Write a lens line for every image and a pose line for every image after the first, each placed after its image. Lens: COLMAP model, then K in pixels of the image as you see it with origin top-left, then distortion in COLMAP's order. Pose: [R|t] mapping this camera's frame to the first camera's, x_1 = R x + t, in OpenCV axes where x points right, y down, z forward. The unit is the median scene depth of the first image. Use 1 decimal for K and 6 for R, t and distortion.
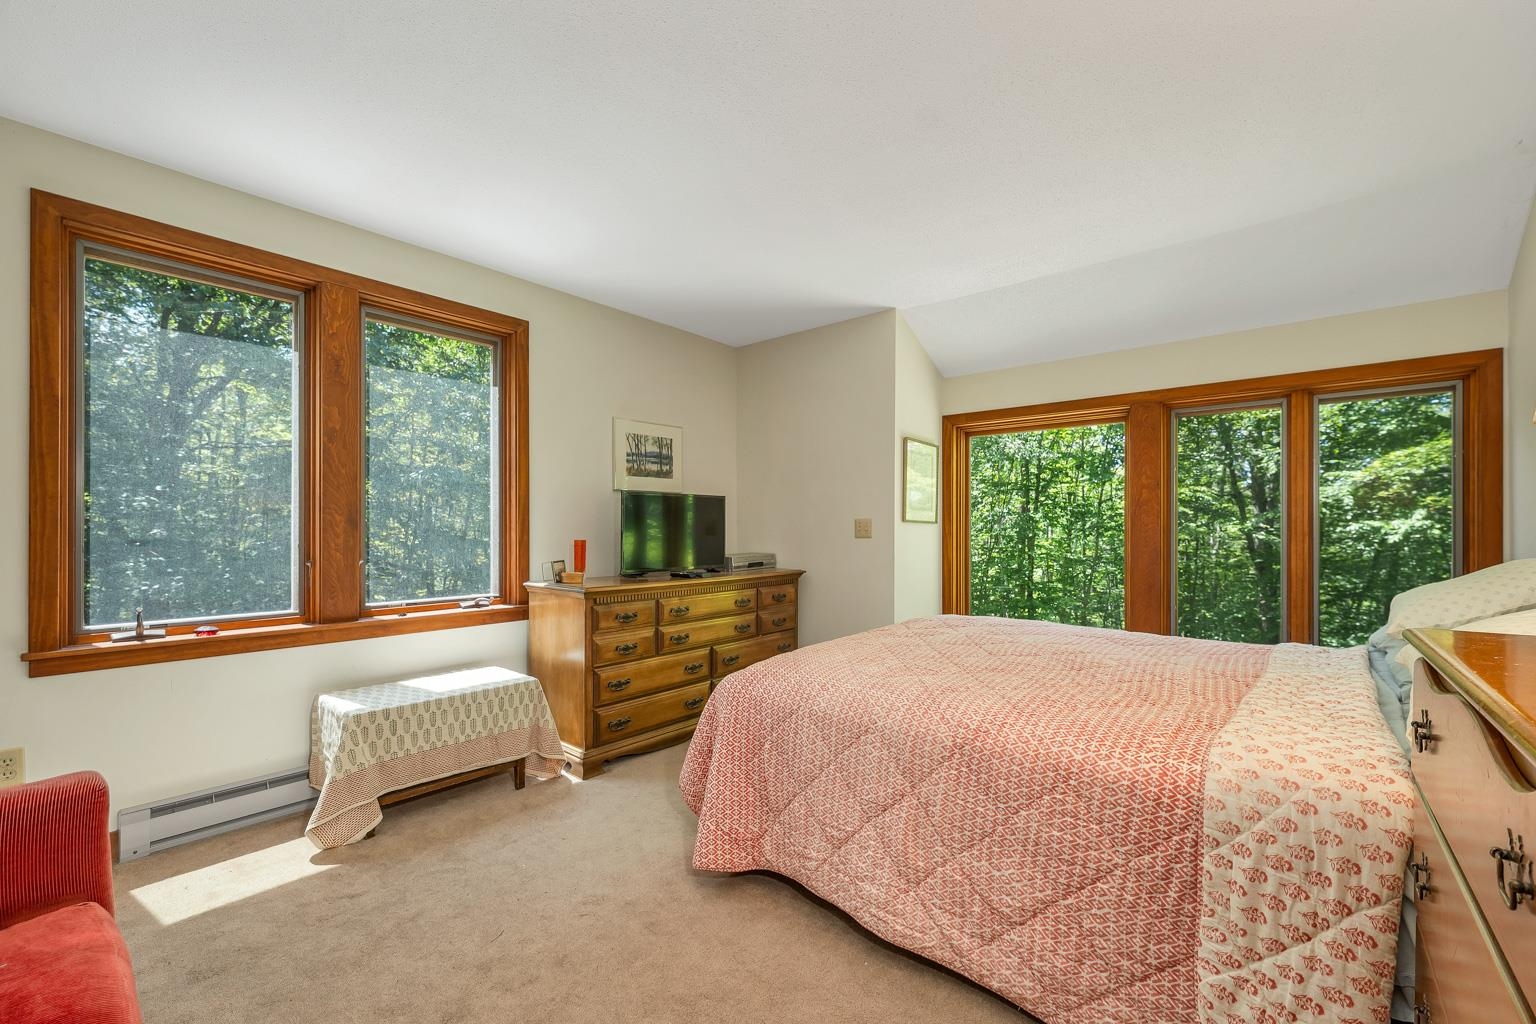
lens RADIAL K [[646.6, 0, 768.0], [0, 646.6, 512.0], [0, 0, 1]] dist [0.001233, 0.000131]
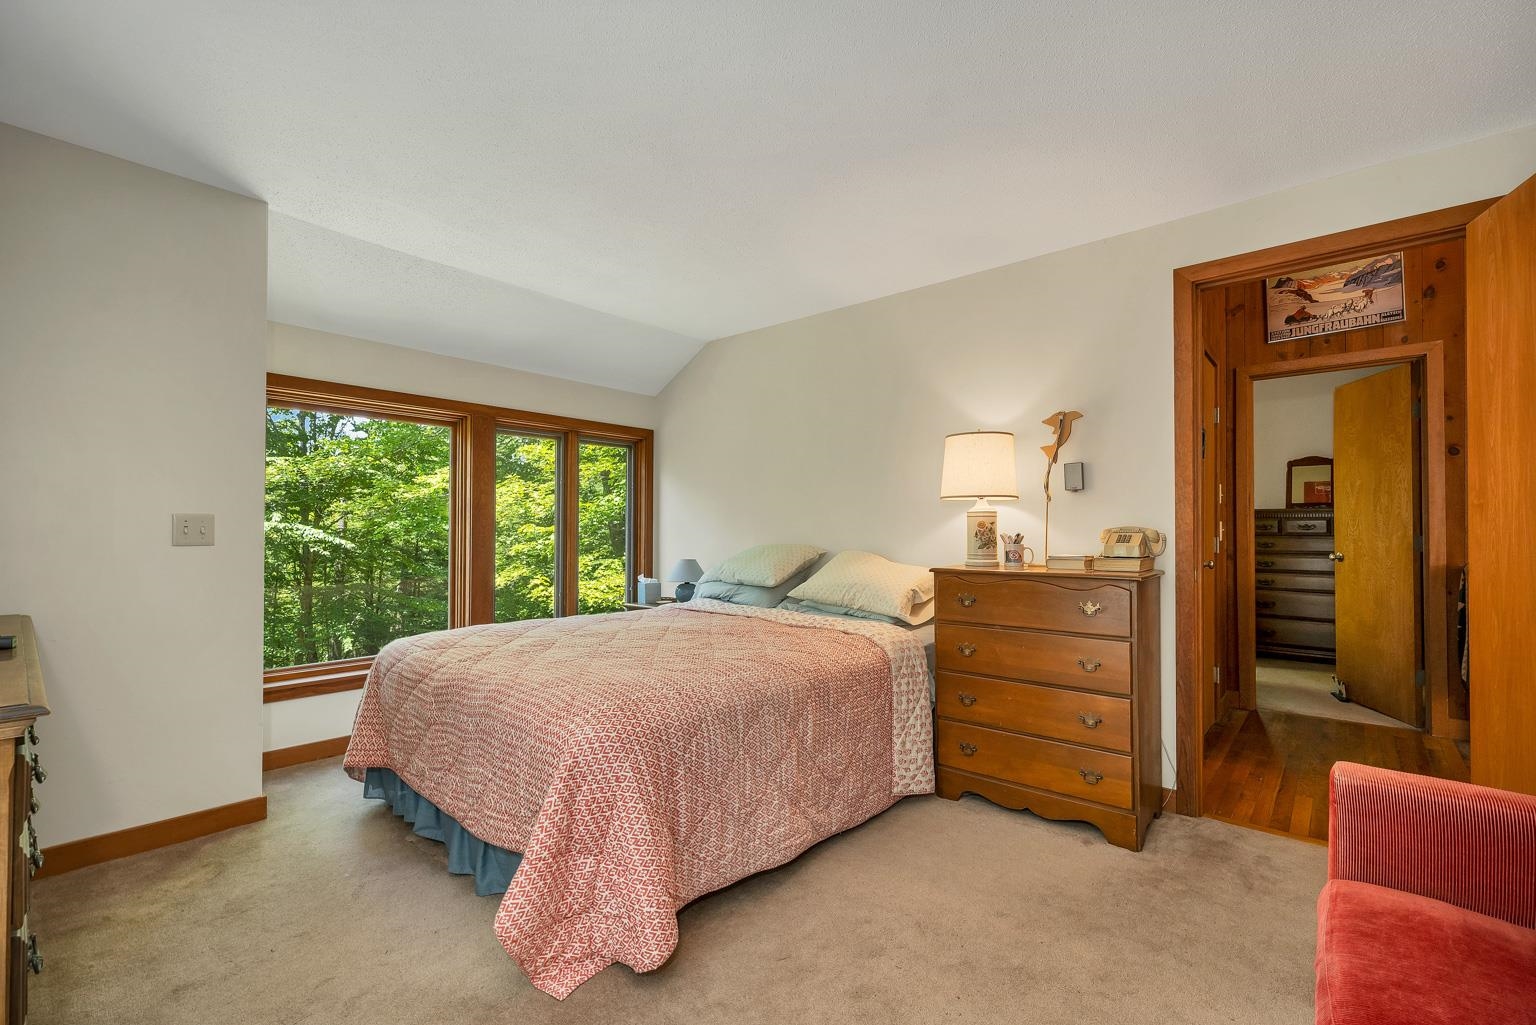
lens RADIAL K [[646.6, 0, 768.0], [0, 646.6, 512.5], [0, 0, 1]] dist [0.001233, 0.000131]
pose [[0.017787, 0.023814, 0.999558, -0.990596], [-0.024981, 0.999415, -0.023366, 0.020090], [-0.999530, -0.024554, 0.018371, 0.951722]]
